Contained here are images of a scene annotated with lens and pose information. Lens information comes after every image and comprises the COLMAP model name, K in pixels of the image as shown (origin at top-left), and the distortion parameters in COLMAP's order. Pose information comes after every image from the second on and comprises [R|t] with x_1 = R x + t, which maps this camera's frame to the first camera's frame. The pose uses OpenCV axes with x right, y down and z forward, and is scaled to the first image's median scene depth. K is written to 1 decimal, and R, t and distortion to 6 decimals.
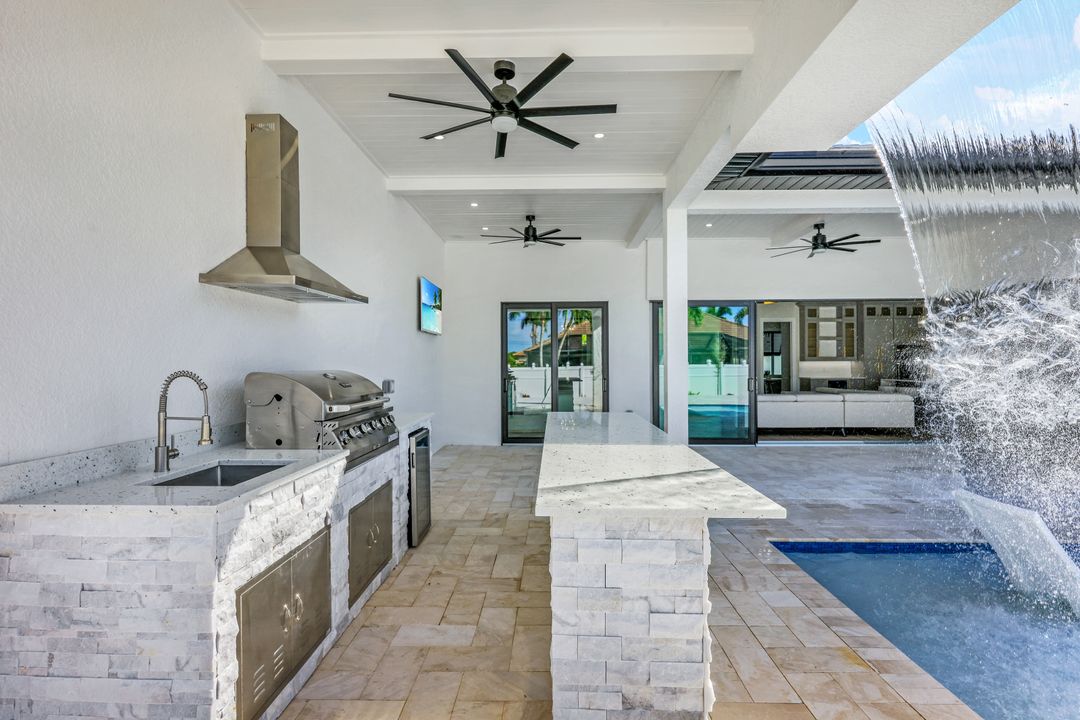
lens RADIAL K [[513.9, 0, 540.0], [0, 513.9, 360.0], [0, 0, 1]] dist [0.000880, -0.000064]
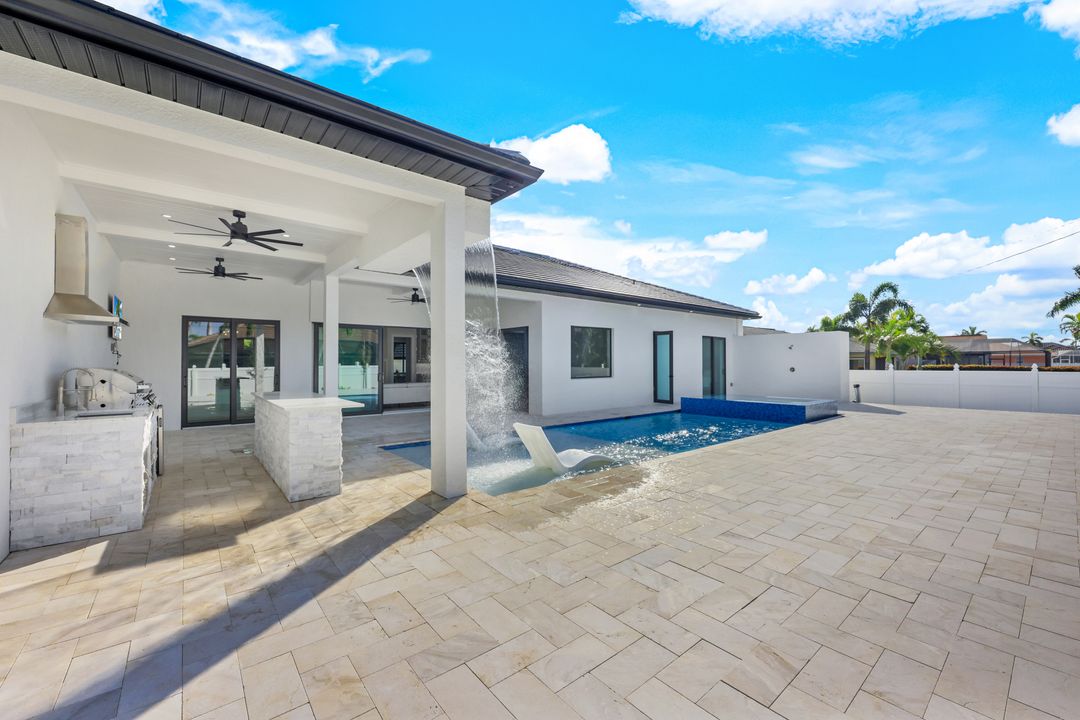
lens RADIAL K [[433.5, 0, 540.0], [0, 433.5, 360.0], [0, 0, 1]] dist [-0.000372, -0.000007]
pose [[0.758407, 0.009484, 0.651712, -0.282514], [-0.006398, 0.999954, -0.007105, -0.003902], [-0.651749, 0.001219, 0.758433, -1.044269]]
